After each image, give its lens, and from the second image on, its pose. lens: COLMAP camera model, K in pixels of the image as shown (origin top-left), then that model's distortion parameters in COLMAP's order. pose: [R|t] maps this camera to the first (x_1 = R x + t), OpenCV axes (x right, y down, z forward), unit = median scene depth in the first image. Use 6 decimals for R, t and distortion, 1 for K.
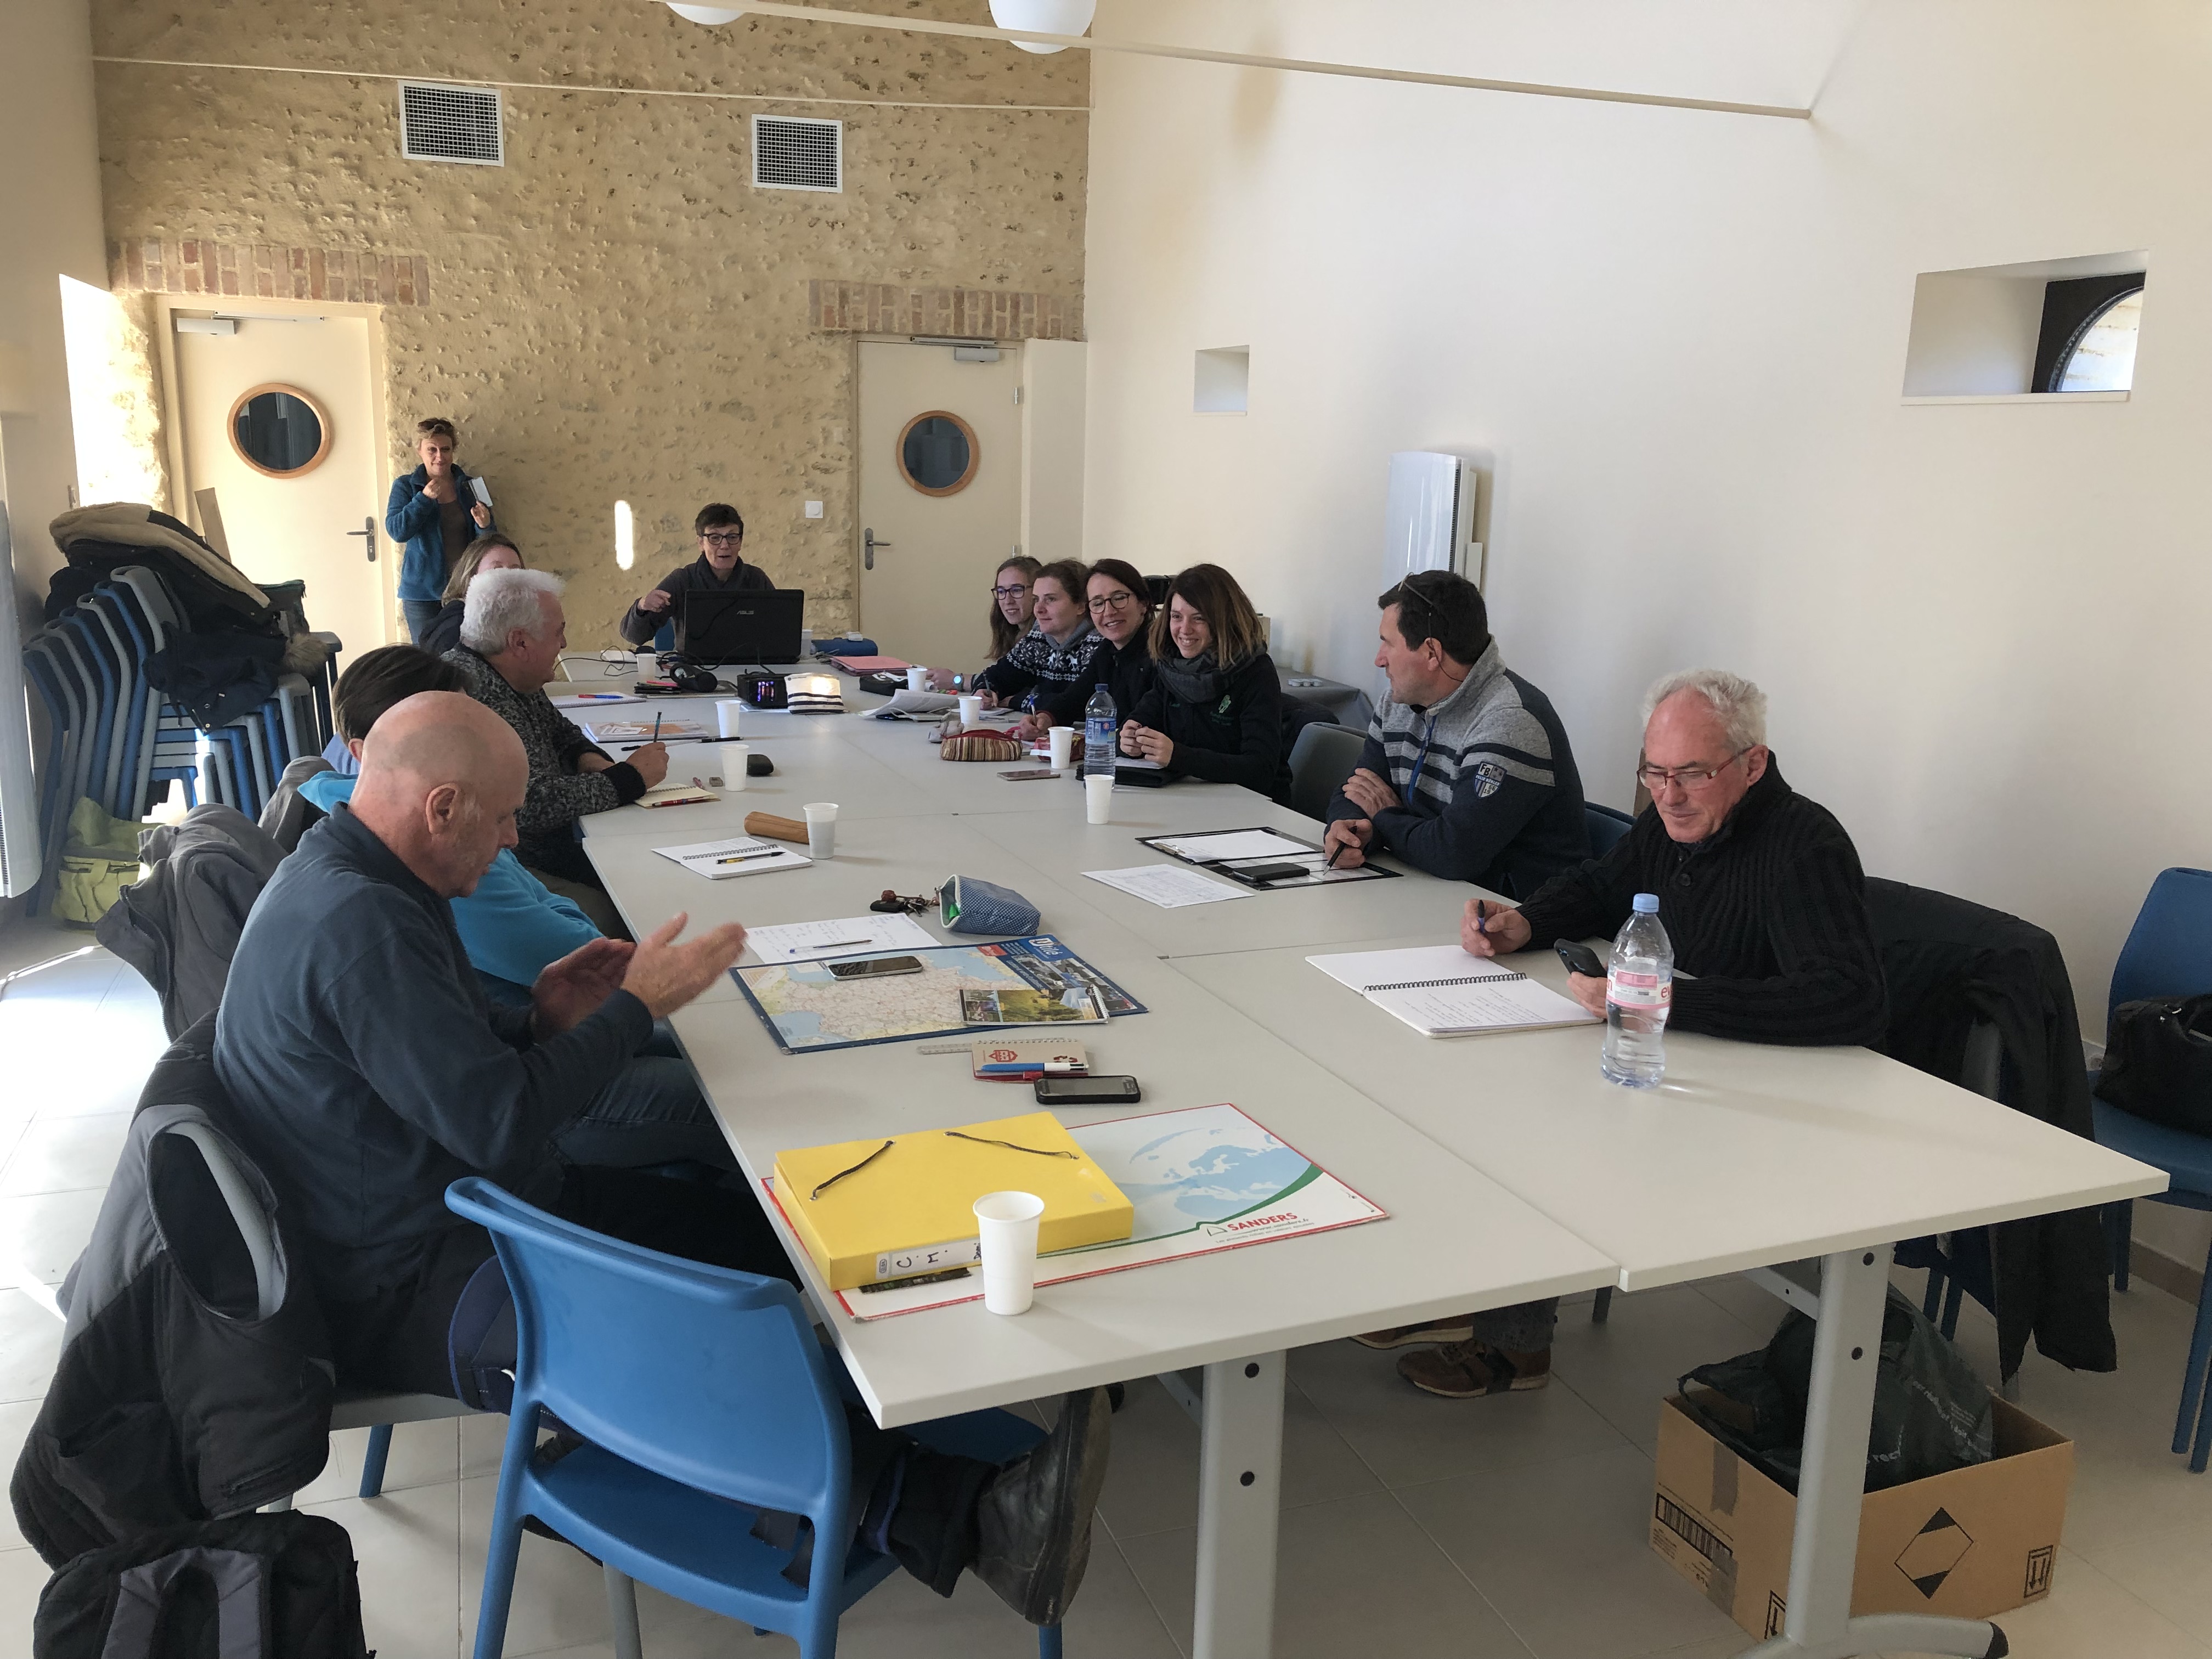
lens RADIAL K [[1801.6, 0, 1104.6], [0, 1801.6, 832.0], [0, 0, 1]] dist [0.008359, 0.013533]
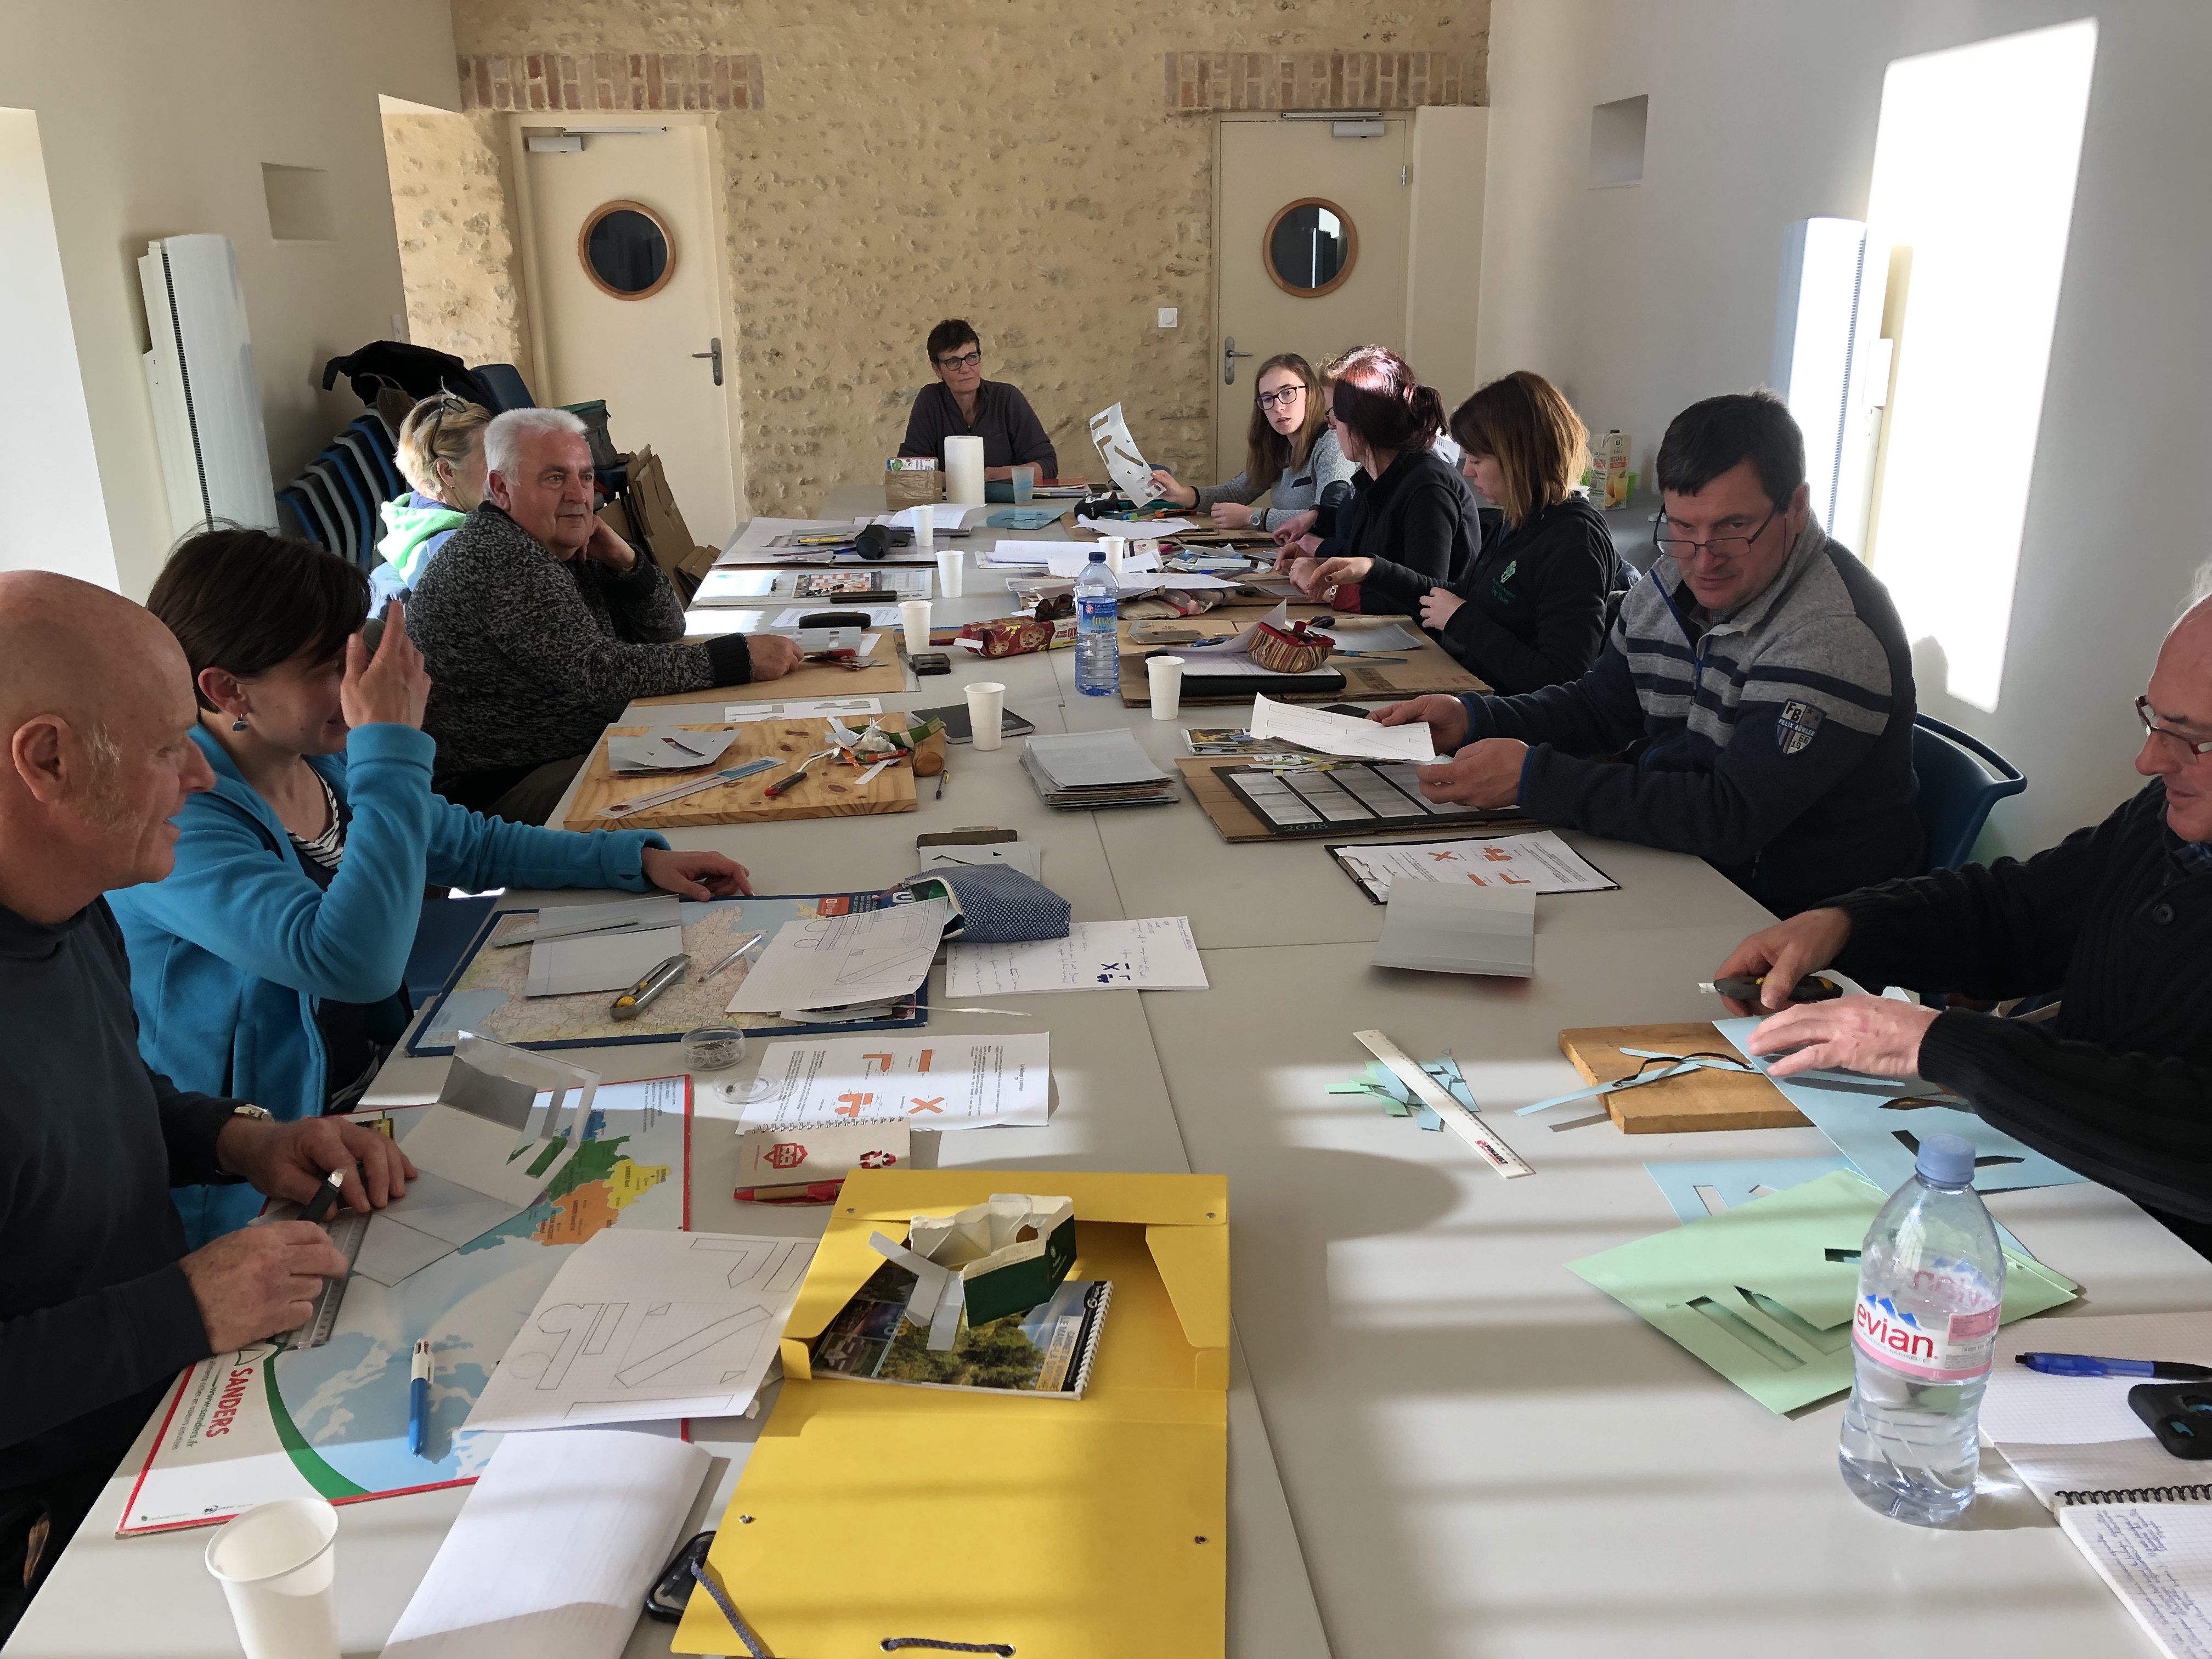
lens RADIAL K [[1801.6, 0, 1098.0], [0, 1801.6, 761.3], [0, 0, 1]] dist [0.008359, 0.013533]
pose [[0.960521, 0.039633, -0.275369, 0.061438], [-0.021543, 0.997425, 0.068411, -0.020607], [0.277372, -0.059778, 0.958901, 0.124847]]
